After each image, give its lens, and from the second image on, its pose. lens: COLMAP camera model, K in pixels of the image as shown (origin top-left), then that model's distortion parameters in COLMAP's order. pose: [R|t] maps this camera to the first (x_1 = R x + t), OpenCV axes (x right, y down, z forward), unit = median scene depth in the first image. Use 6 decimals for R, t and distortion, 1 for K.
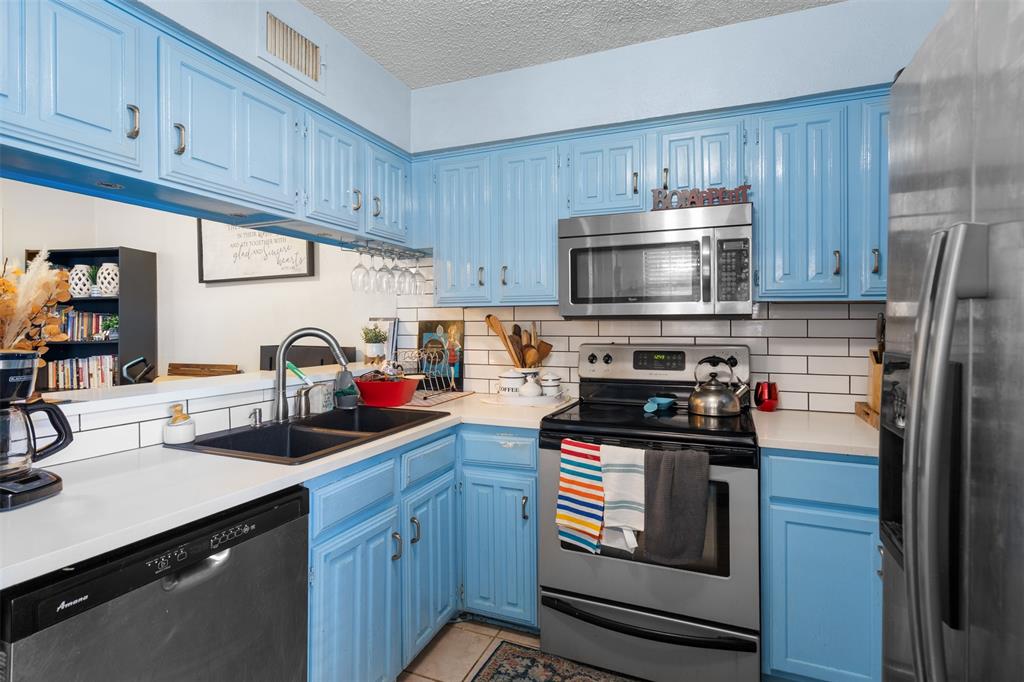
lens RADIAL K [[509.0, 0, 516.9], [0, 509.0, 324.8], [0, 0, 1]] dist [-0.002850, 0.003963]
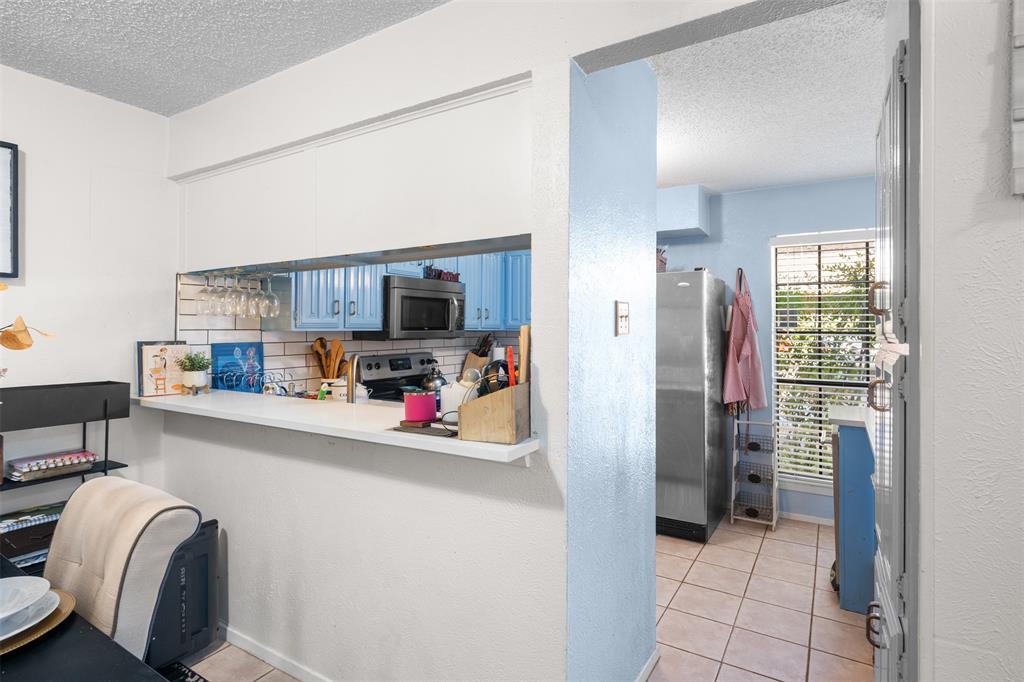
lens RADIAL K [[509.0, 0, 516.4], [0, 509.0, 321.9], [0, 0, 1]] dist [-0.002850, 0.003963]
pose [[0.155028, 0.013969, 0.987811, -1.428149], [0.000947, 0.999897, -0.014289, -0.047012], [-0.987910, 0.003151, 0.154999, 0.425065]]
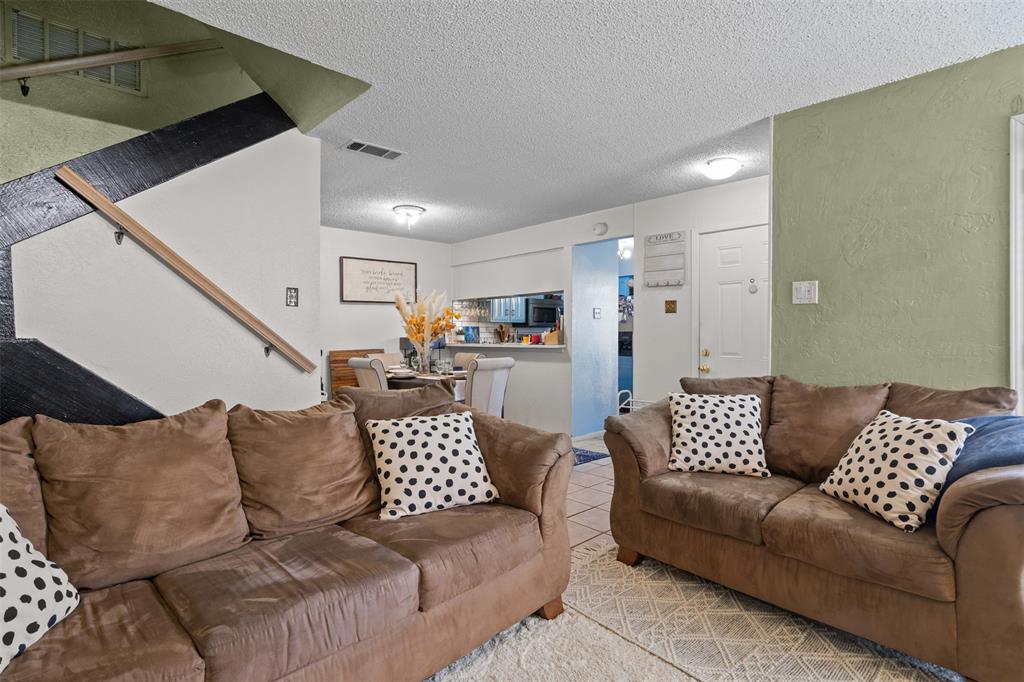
lens RADIAL K [[509.0, 0, 511.9], [0, 509.0, 339.7], [0, 0, 1]] dist [-0.002850, 0.003963]
pose [[0.423561, -0.006023, 0.905848, -3.241810], [0.002330, 0.999982, 0.005560, 0.060055], [-0.905865, -0.000244, 0.423567, -0.360531]]
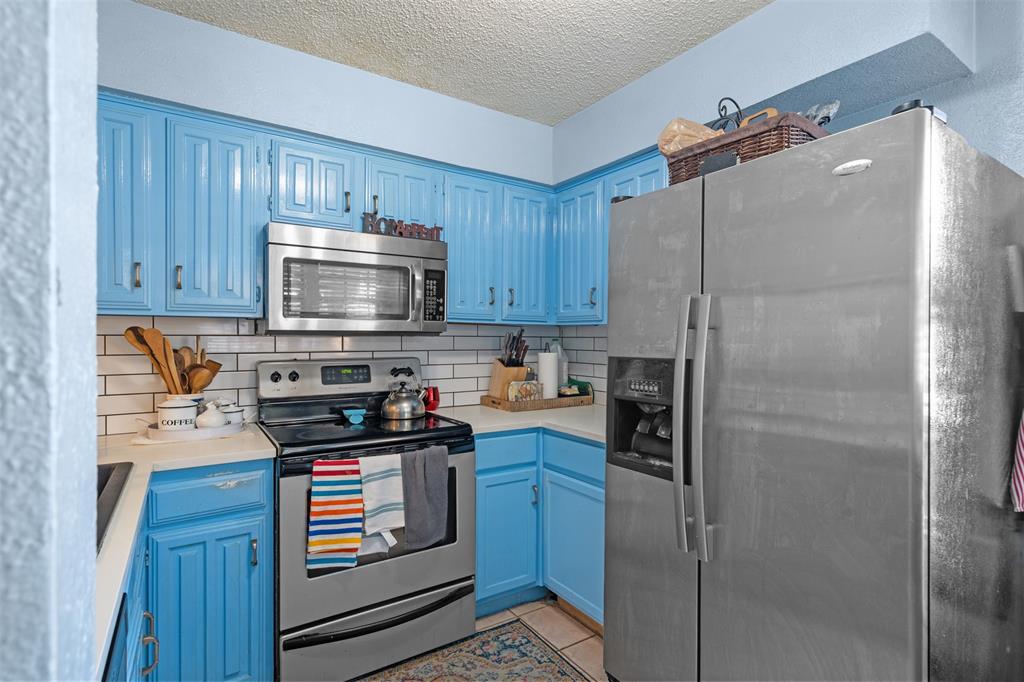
lens RADIAL K [[509.0, 0, 512.0], [0, 509.0, 344.9], [0, 0, 1]] dist [-0.002850, 0.003963]
pose [[0.555286, -0.005918, 0.831638, -0.444735], [-0.001037, 0.999969, 0.007808, 0.001001], [-0.831659, -0.005198, 0.555263, 0.157577]]
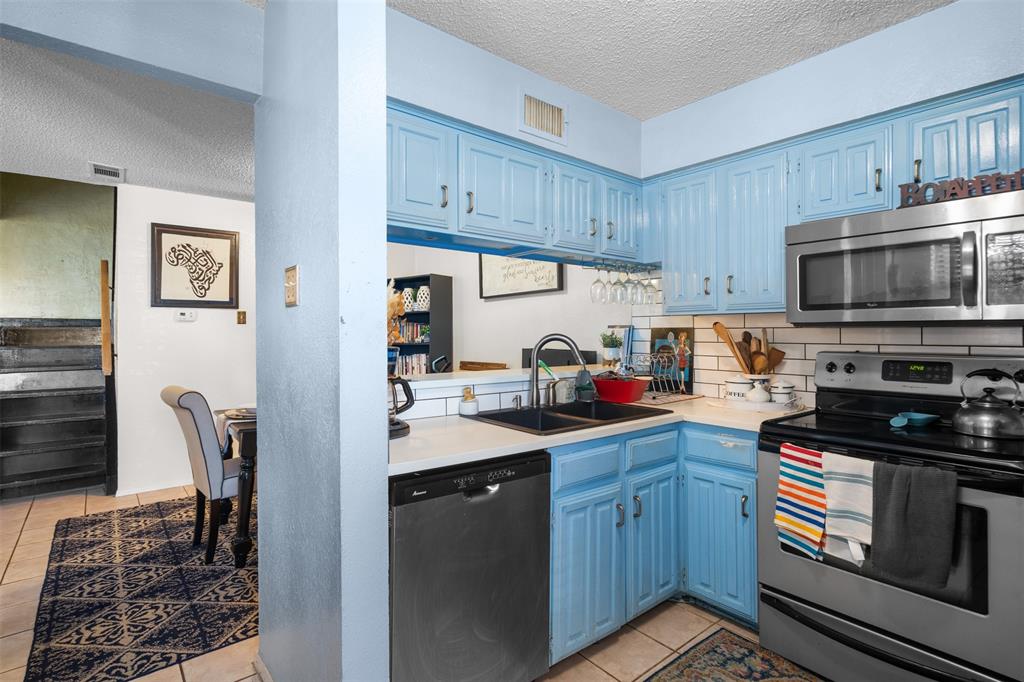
lens RADIAL K [[509.0, 0, 507.6], [0, 509.0, 333.5], [0, 0, 1]] dist [-0.002850, 0.003963]
pose [[0.876425, 0.003008, -0.481529, 0.088810], [-0.001206, 0.999991, 0.004052, -0.000060], [0.481537, -0.002970, 0.876421, -0.150033]]
